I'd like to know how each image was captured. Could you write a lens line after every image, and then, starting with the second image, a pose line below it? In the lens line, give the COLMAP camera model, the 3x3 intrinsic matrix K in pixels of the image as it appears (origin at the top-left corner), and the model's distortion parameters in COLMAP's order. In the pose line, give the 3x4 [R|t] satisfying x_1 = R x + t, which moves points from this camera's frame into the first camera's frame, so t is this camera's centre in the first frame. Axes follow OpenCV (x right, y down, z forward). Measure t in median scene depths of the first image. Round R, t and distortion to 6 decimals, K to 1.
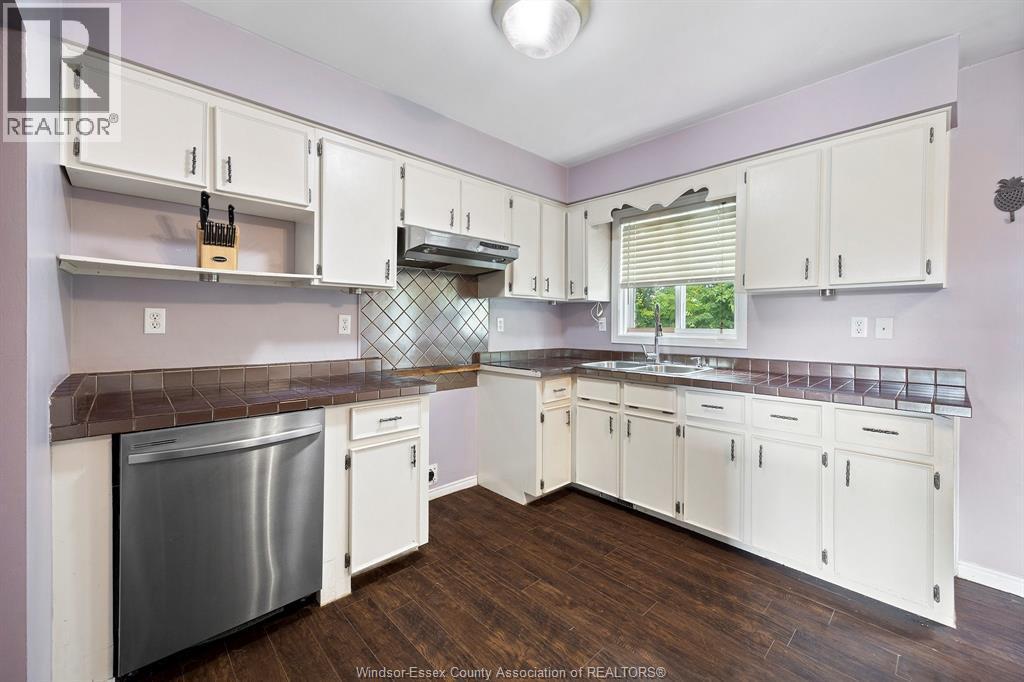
lens RADIAL K [[414.0, 0, 515.9], [0, 414.0, 324.3], [0, 0, 1]] dist [0.011078, -0.000096]
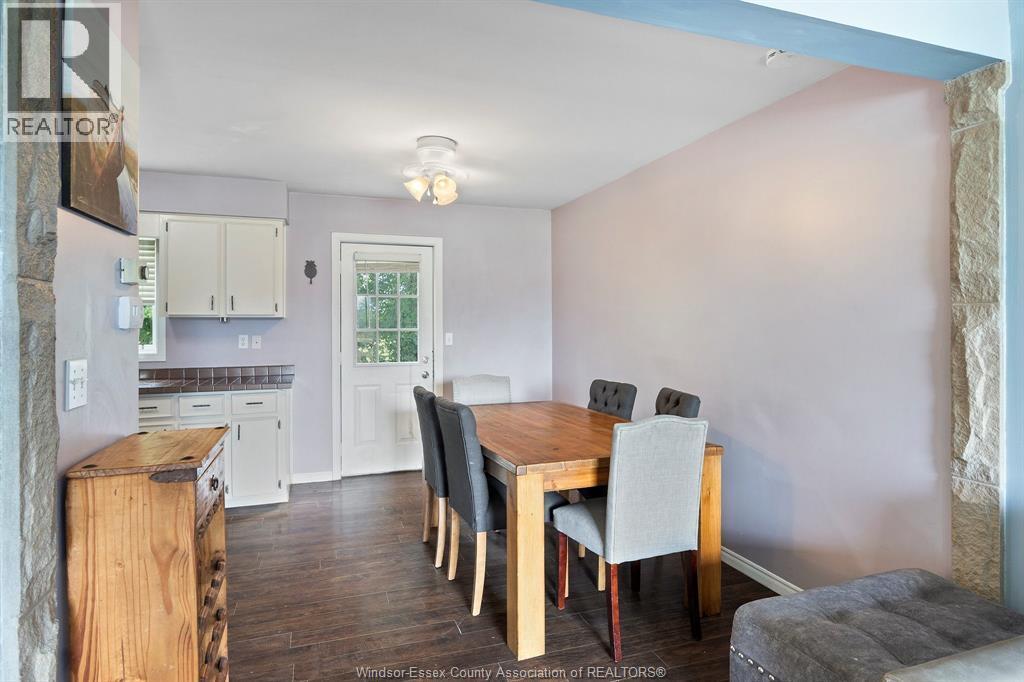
lens RADIAL K [[573.7, 0, 515.8], [0, 573.7, 323.2], [0, 0, 1]] dist [-0.000547, -0.000077]
pose [[0.416975, -0.007558, 0.908887, -0.554311], [0.008114, 0.999957, 0.004593, -0.052937], [-0.908882, 0.005459, 0.417018, -0.648772]]
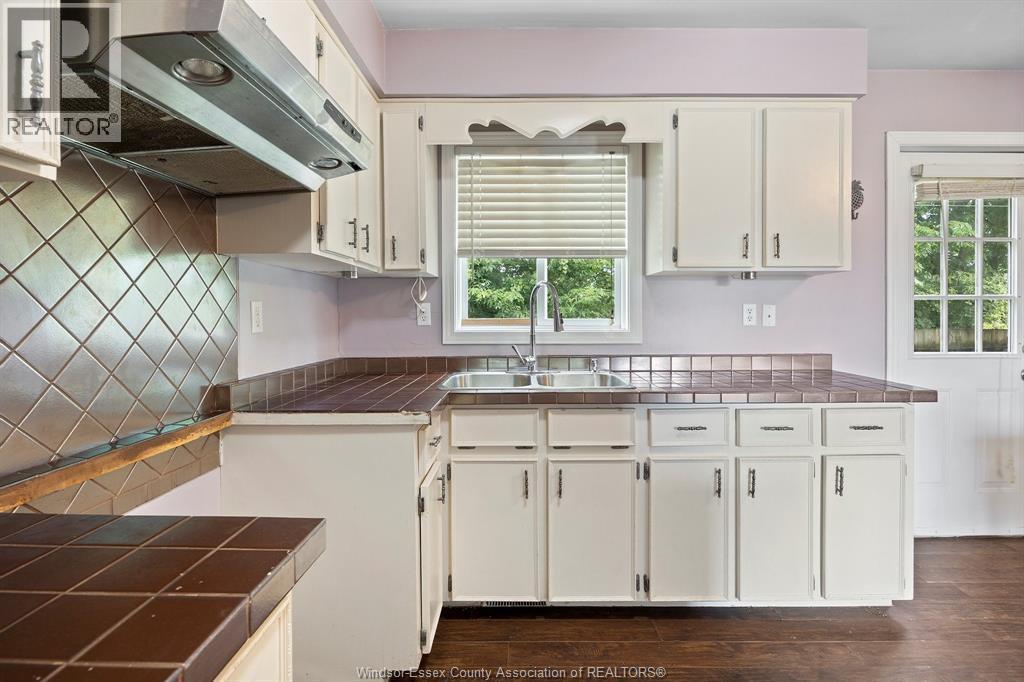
lens RADIAL K [[491.3, 0, 525.0], [0, 491.3, 319.2], [0, 0, 1]] dist [-0.003283, 0.000012]
pose [[0.694076, -0.015673, 0.719731, -0.274512], [0.008360, 0.999871, 0.013712, -0.001818], [-0.719853, -0.003501, 0.694117, 0.519828]]
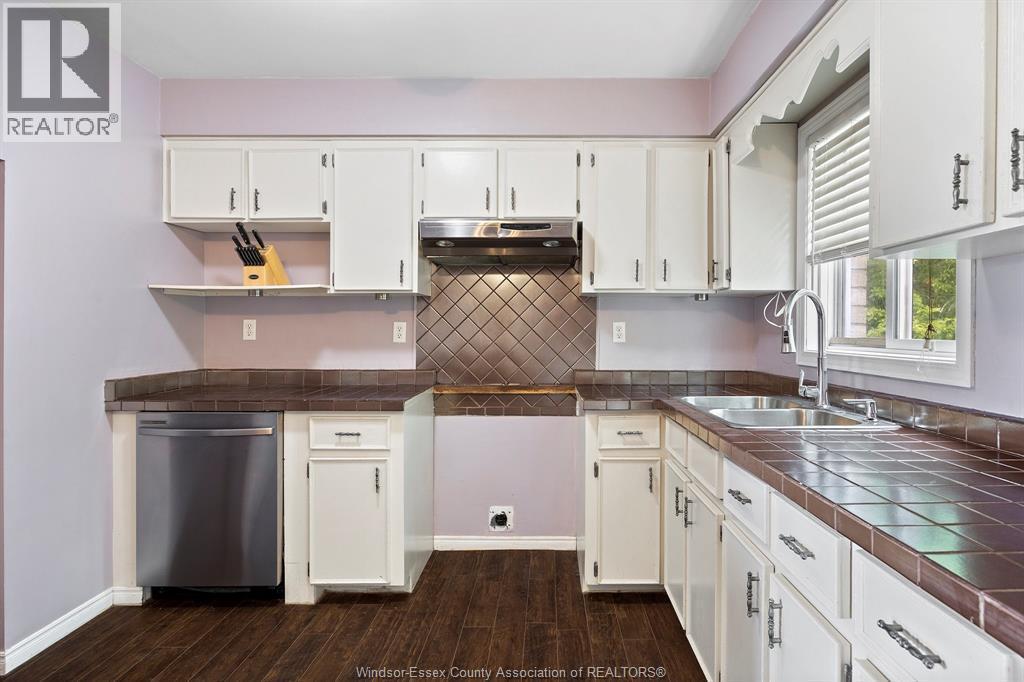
lens RADIAL K [[543.2, 0, 543.8], [0, 543.2, 324.5], [0, 0, 1]] dist [-0.002734, -0.000157]
pose [[0.722944, -0.013415, -0.690776, 0.631306], [0.003248, 0.999866, -0.016017, 0.003021], [0.690899, 0.009336, 0.722891, 0.309959]]
